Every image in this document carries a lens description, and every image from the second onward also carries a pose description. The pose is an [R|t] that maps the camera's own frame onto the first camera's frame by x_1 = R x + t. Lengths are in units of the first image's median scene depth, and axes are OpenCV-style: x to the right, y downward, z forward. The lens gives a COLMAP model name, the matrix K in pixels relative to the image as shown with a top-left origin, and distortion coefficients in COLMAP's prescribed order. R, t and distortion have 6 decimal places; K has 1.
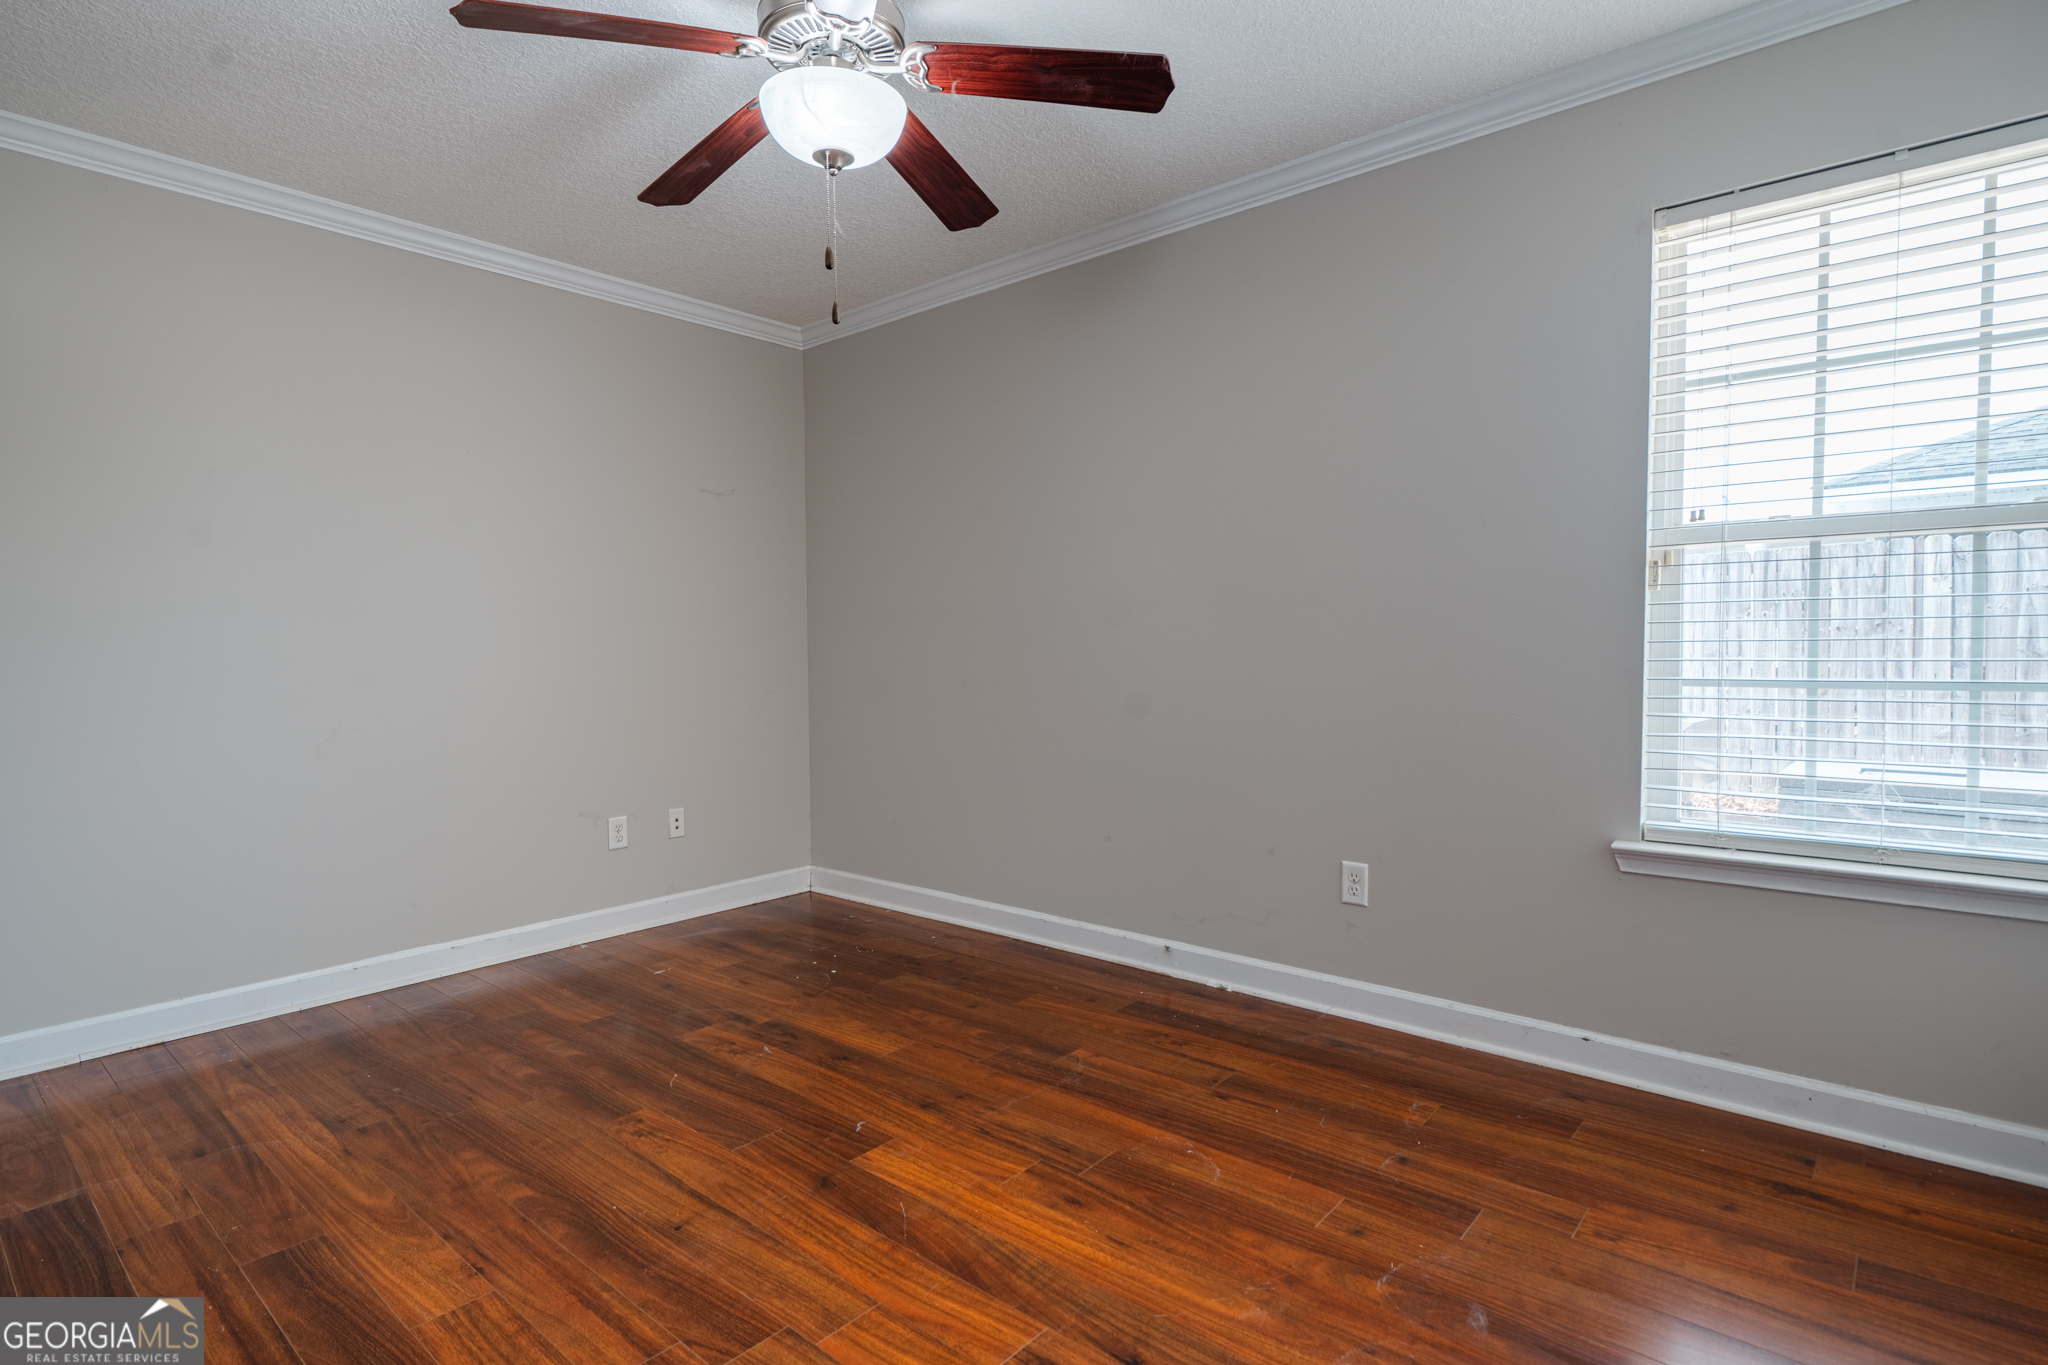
lens RADIAL K [[1027.4, 0, 1017.7], [0, 1027.4, 630.1], [0, 0, 1]] dist [-0.000024, 0.000130]
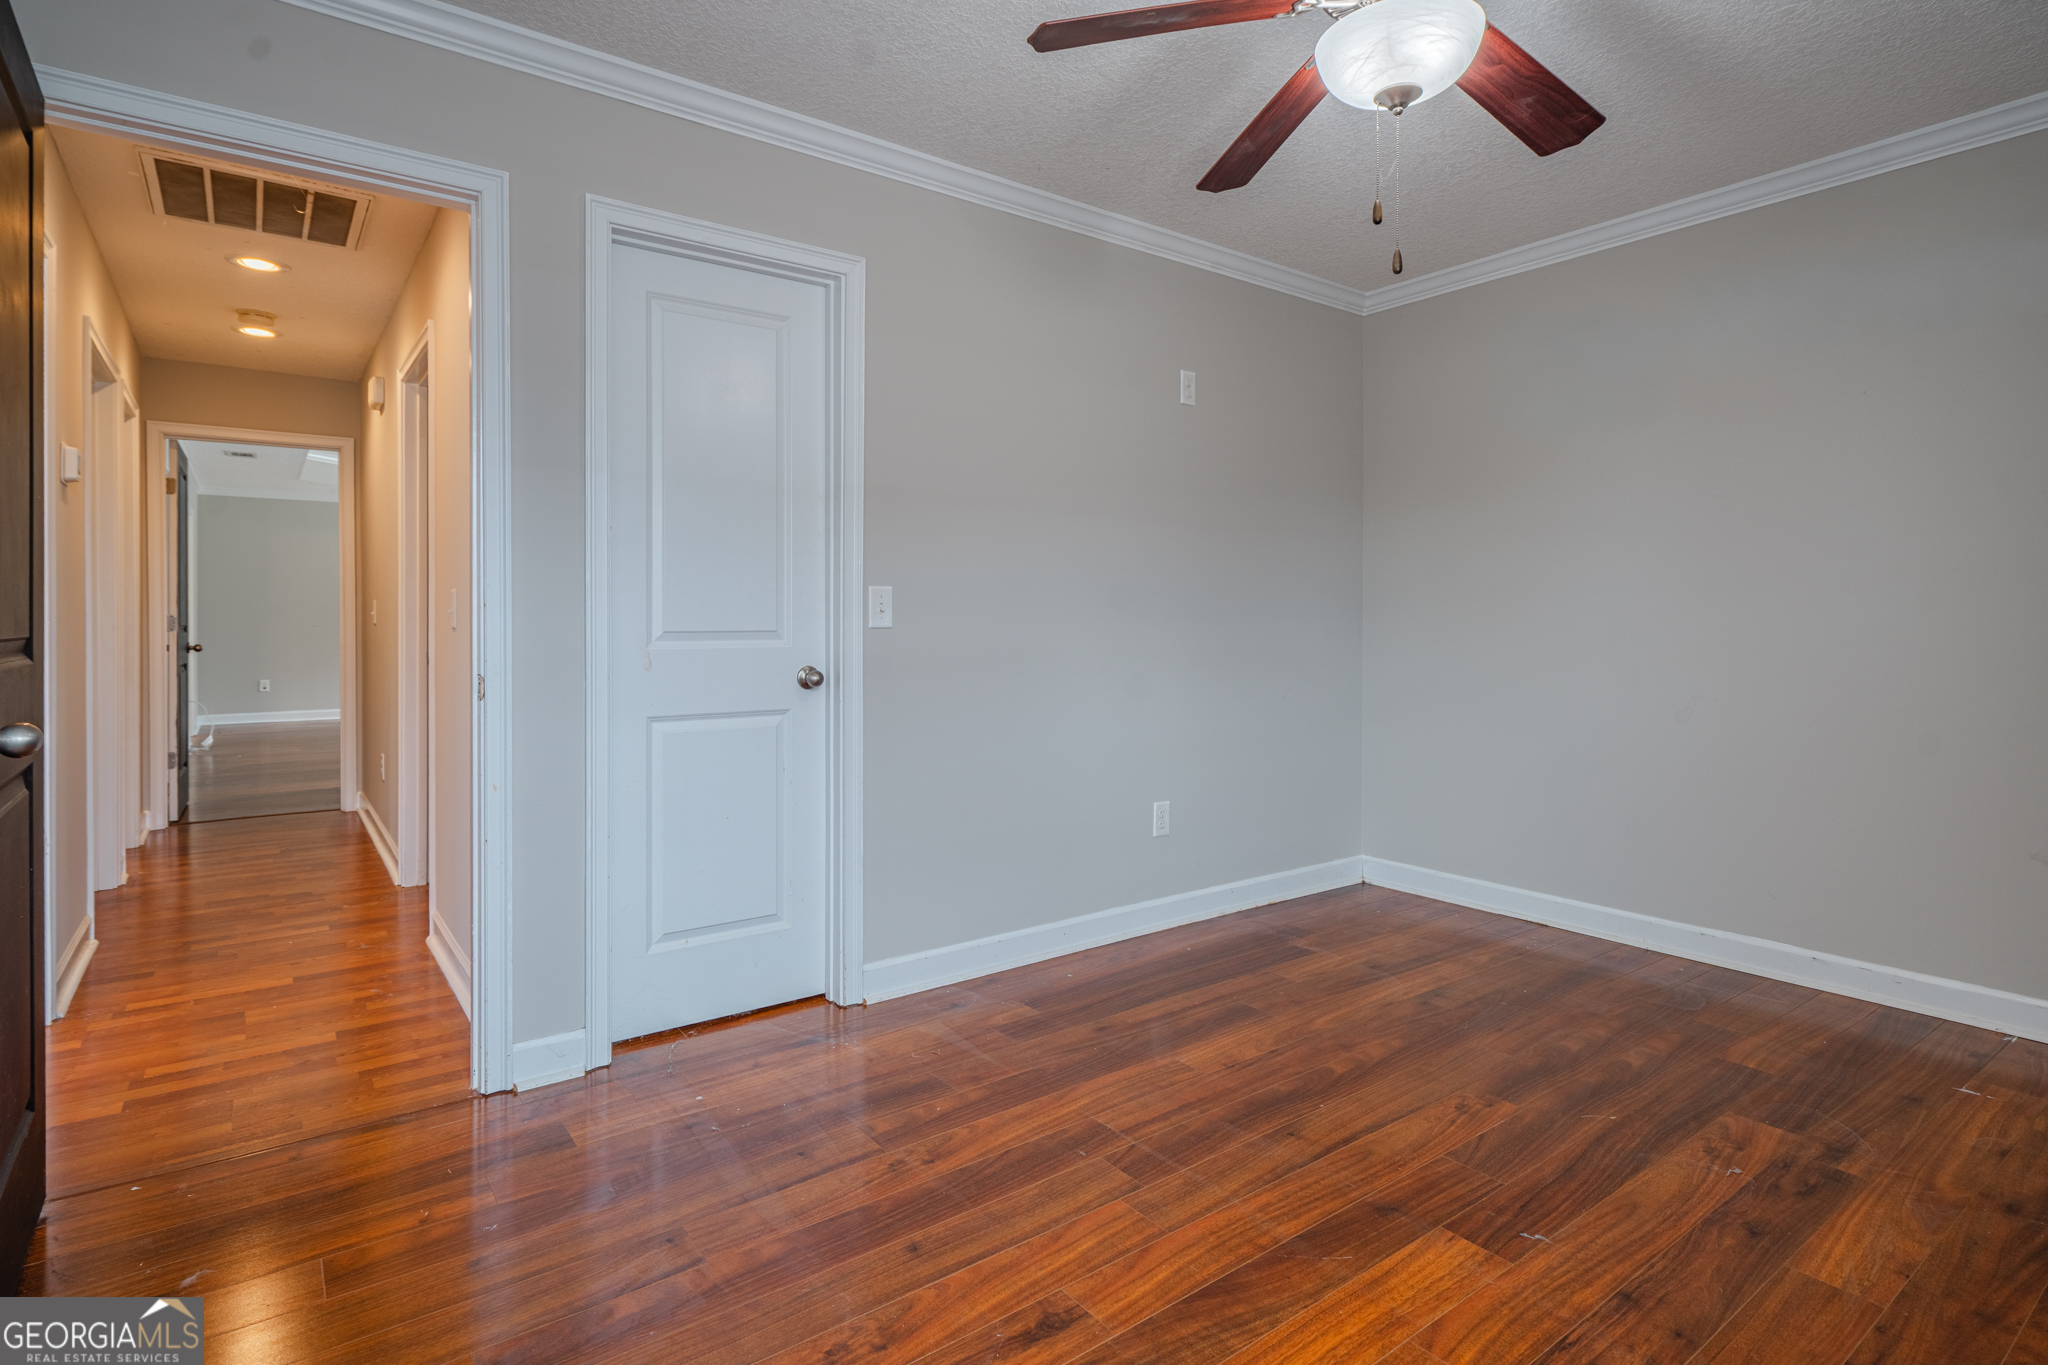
lens RADIAL K [[1027.4, 0, 1017.7], [0, 1027.4, 630.1], [0, 0, 1]] dist [-0.000024, 0.000130]
pose [[-0.210453, 0.021188, -0.977374, 0.667896], [0.013220, 0.999735, 0.018826, 0.002179], [0.977515, -0.008959, -0.210678, 0.769386]]
